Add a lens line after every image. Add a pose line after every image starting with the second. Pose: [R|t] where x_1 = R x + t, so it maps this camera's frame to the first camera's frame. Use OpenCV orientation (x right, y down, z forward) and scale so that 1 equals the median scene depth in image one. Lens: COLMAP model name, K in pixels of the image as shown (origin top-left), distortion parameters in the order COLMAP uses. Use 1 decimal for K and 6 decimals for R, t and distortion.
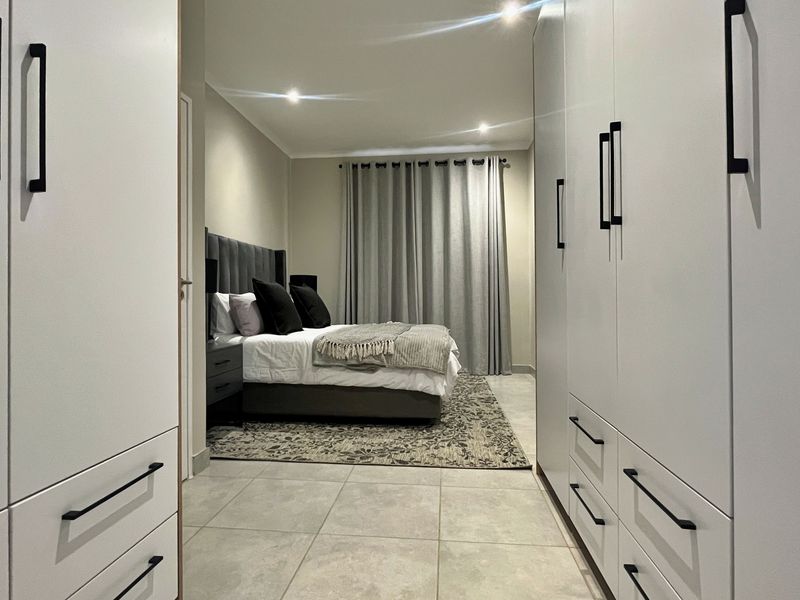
lens RADIAL K [[416.2, 0, 405.2], [0, 416.2, 295.3], [0, 0, 1]] dist [0.000799, 0.000023]
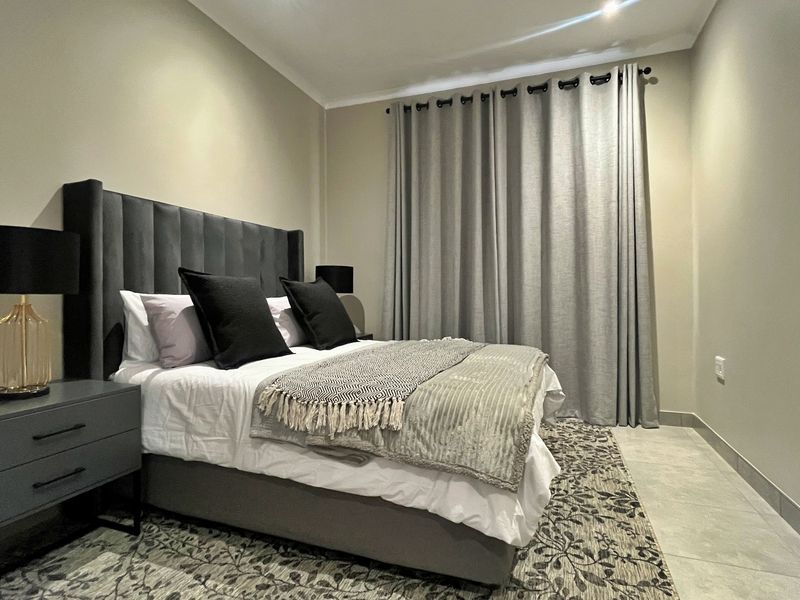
lens RADIAL K [[416.2, 0, 405.2], [0, 416.2, 295.3], [0, 0, 1]] dist [0.000799, 0.000023]
pose [[0.967805, 0.002924, -0.251684, 0.075133], [-0.000283, 0.999945, 0.010526, -0.008159], [0.251701, -0.010116, 0.967752, 0.472451]]
